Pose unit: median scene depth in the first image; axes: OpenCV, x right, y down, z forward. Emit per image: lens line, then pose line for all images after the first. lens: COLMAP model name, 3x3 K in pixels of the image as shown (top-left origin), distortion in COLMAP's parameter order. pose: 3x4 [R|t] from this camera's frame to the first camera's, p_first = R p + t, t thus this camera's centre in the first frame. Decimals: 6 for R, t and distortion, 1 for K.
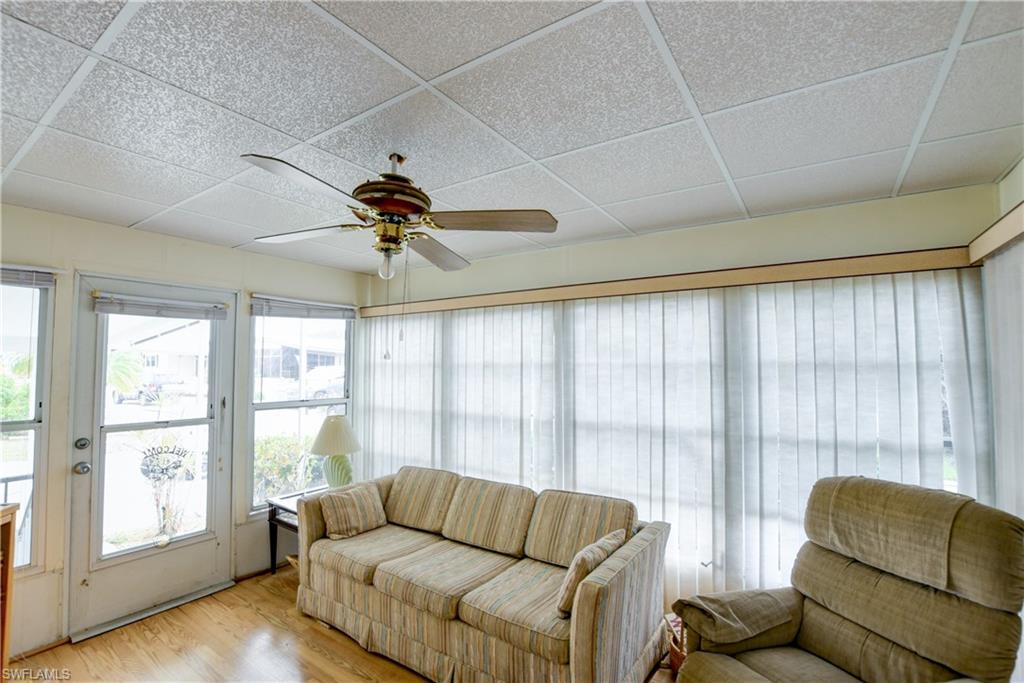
lens RADIAL K [[460.7, 0, 512.0], [0, 460.7, 341.5], [0, 0, 1]] dist [-0.023251, 0.000513]
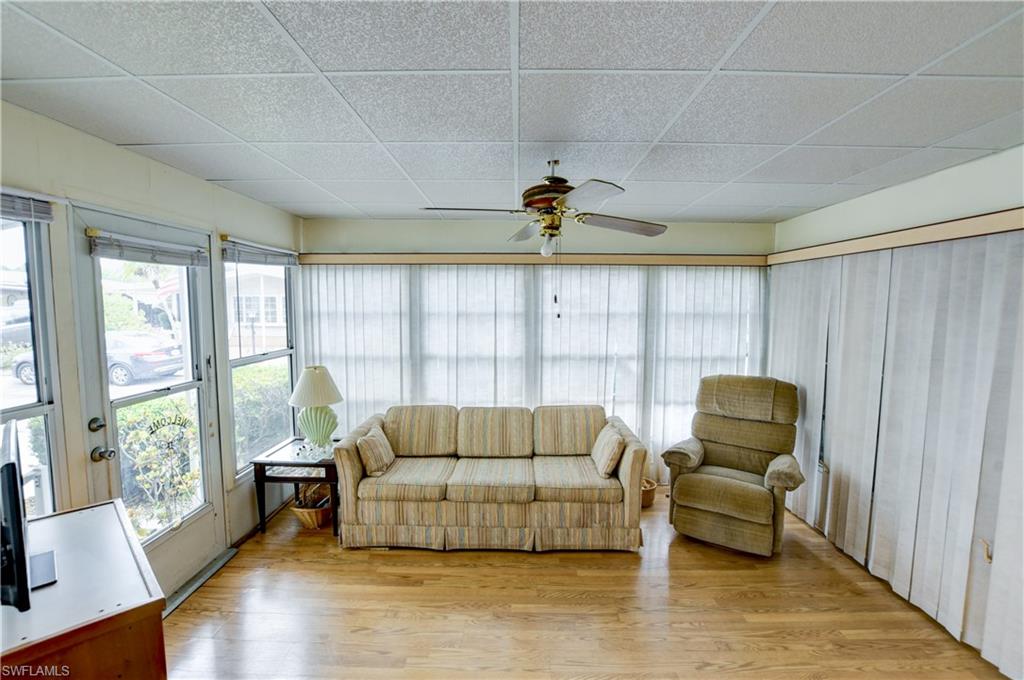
lens RADIAL K [[443.7, 0, 512.0], [0, 443.7, 340.0], [0, 0, 1]] dist [-0.025222, 0.000537]
pose [[0.834777, -0.044361, 0.548798, -0.723760], [-0.030202, 0.991559, 0.126090, -0.037746], [-0.549759, -0.121831, 0.826391, -0.015833]]
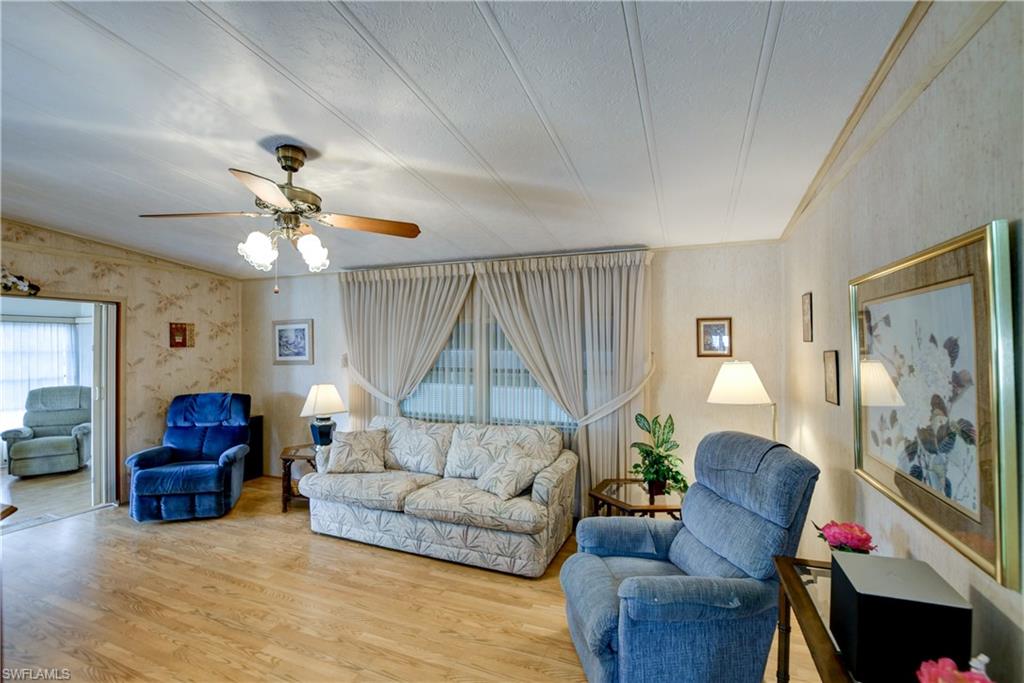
lens RADIAL K [[460.7, 0, 512.0], [0, 460.7, 341.5], [0, 0, 1]] dist [-0.023251, 0.000513]
pose [[-0.218971, 0.003414, 0.975725, -2.302654], [-0.045861, 0.998853, -0.013787, -0.099726], [-0.974653, -0.047766, -0.218563, -1.139041]]
